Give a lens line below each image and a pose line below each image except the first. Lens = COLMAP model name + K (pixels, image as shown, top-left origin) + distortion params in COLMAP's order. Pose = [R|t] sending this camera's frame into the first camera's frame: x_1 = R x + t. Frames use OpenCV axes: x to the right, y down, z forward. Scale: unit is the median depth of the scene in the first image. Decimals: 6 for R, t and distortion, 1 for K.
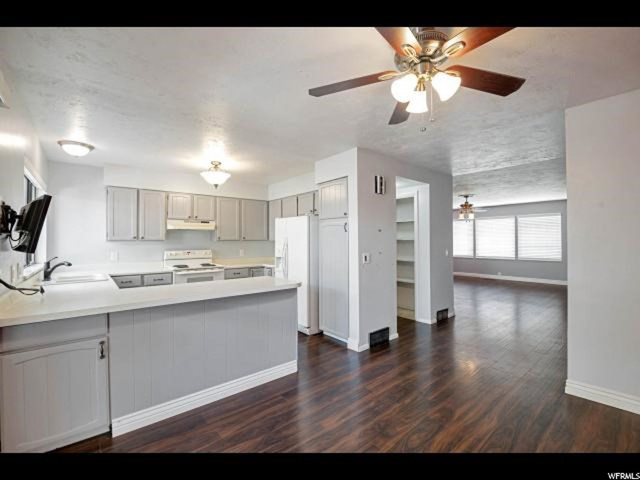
lens RADIAL K [[288.9, 0, 315.9], [0, 288.9, 241.8], [0, 0, 1]] dist [-0.001233, -0.000292]
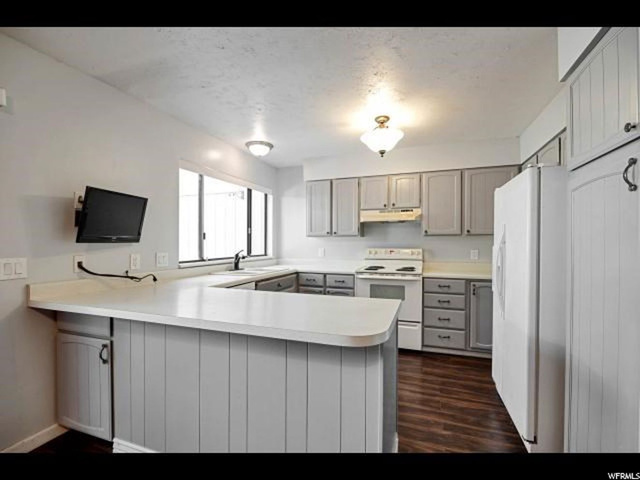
lens RADIAL K [[288.9, 0, 323.2], [0, 288.9, 242.9], [0, 0, 1]] dist [-0.001233, -0.000292]
pose [[0.504394, 0.003867, -0.863465, 0.153220], [-0.002927, 0.999992, 0.002769, 0.013816], [0.863469, 0.001130, 0.504401, 0.486843]]
